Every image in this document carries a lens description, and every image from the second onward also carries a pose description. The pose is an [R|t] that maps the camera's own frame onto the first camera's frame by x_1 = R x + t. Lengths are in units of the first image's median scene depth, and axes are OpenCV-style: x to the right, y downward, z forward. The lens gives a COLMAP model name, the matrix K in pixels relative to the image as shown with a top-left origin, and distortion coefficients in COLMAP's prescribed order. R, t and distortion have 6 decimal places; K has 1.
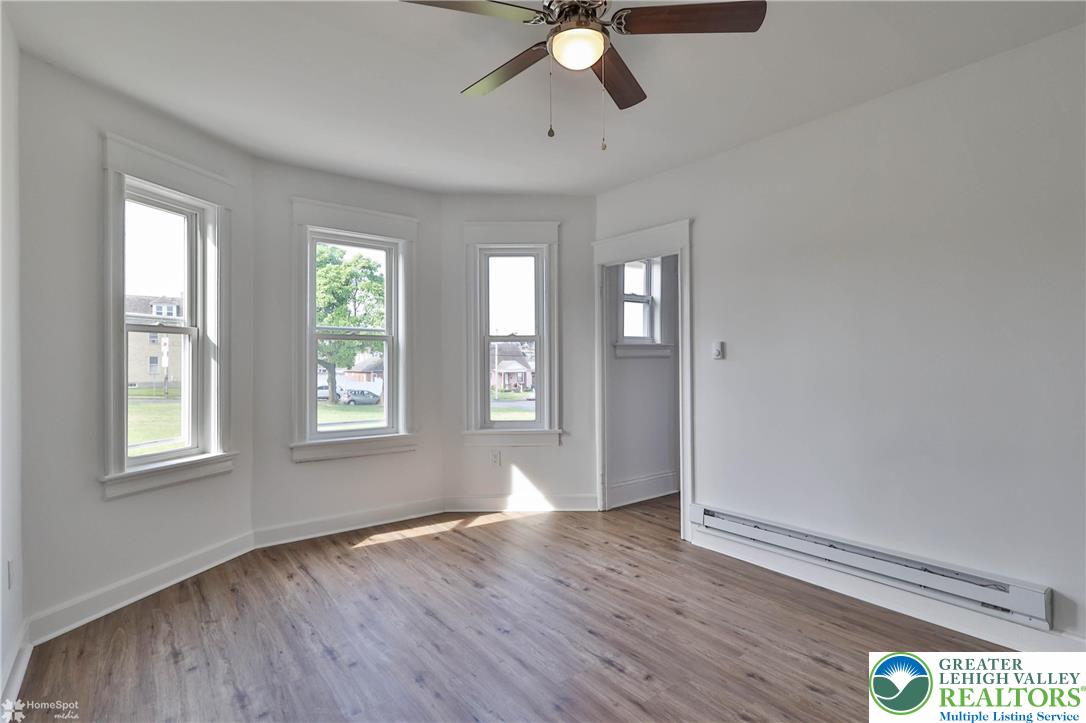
lens RADIAL K [[549.1, 0, 547.4], [0, 549.1, 366.9], [0, 0, 1]] dist [-0.000181, 0.001129]
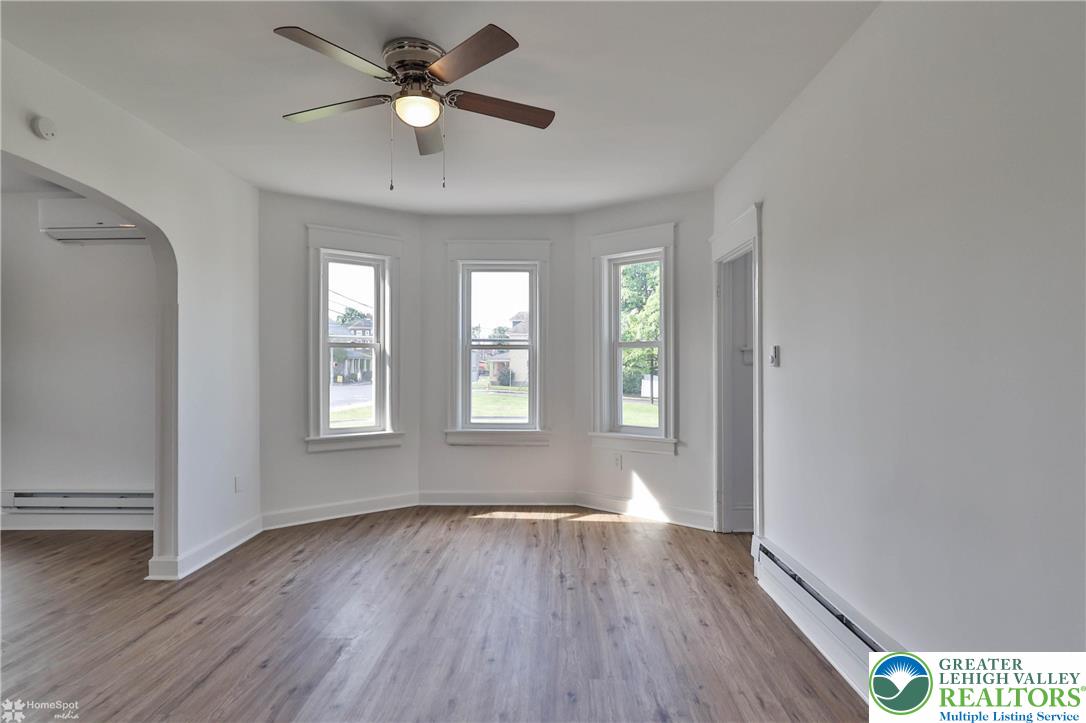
lens RADIAL K [[558.6, 0, 542.3], [0, 558.6, 370.9], [0, 0, 1]] dist [0.001391, 0.000597]
pose [[0.776423, 0.009027, -0.630148, 0.568870], [-0.009395, 0.999952, 0.002749, -0.006502], [0.630142, 0.003786, 0.776471, 0.120704]]
